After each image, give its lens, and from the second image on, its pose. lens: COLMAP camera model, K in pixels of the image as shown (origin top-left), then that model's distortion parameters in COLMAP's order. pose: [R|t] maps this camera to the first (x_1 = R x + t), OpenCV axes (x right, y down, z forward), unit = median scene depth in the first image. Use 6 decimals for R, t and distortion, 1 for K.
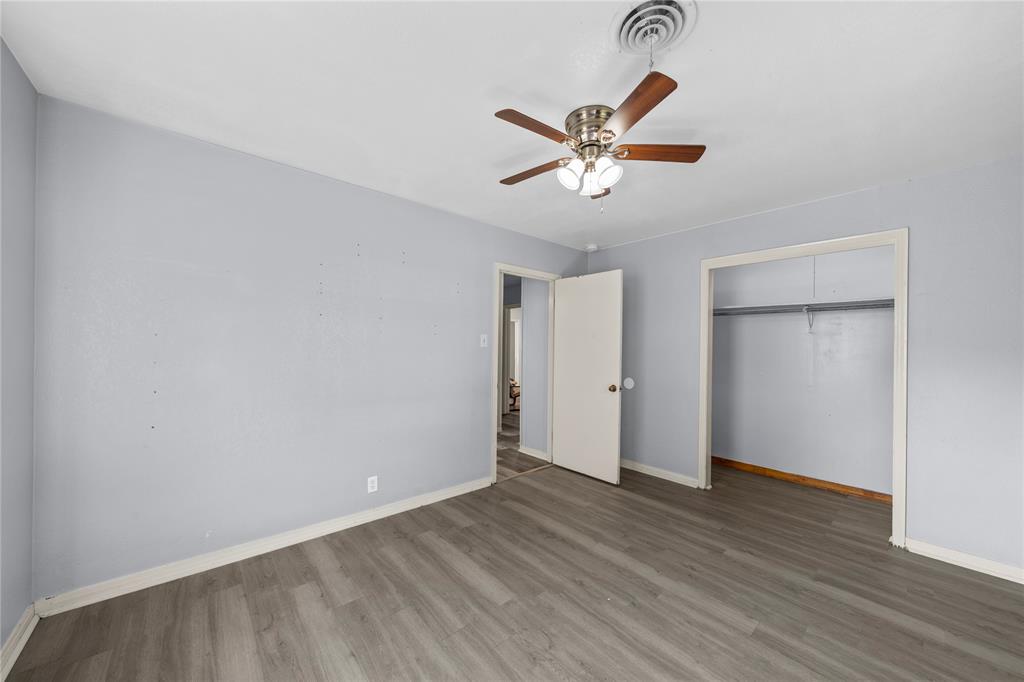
lens RADIAL K [[366.7, 0, 512.0], [0, 366.7, 341.0], [0, 0, 1]] dist [-0.000901, -0.000208]
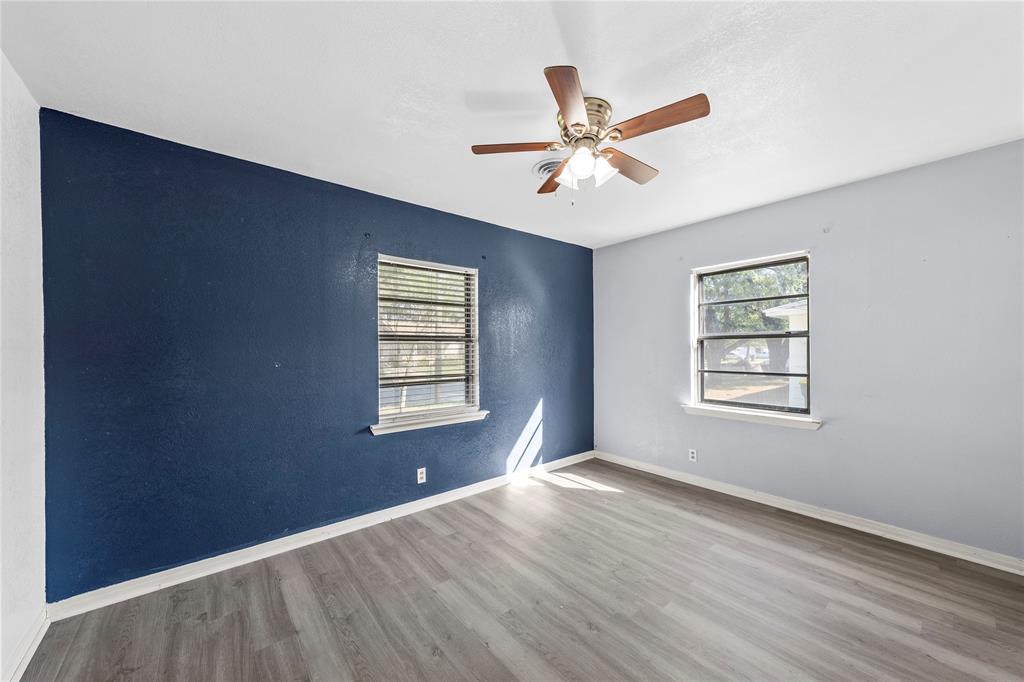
lens RADIAL K [[366.7, 0, 512.0], [0, 366.7, 341.0], [0, 0, 1]] dist [-0.000901, -0.000208]
pose [[-0.999634, -0.009204, 0.025422, 0.382694], [-0.010035, 0.999413, -0.032750, 0.041800], [-0.025105, -0.032993, -0.999140, 2.020766]]
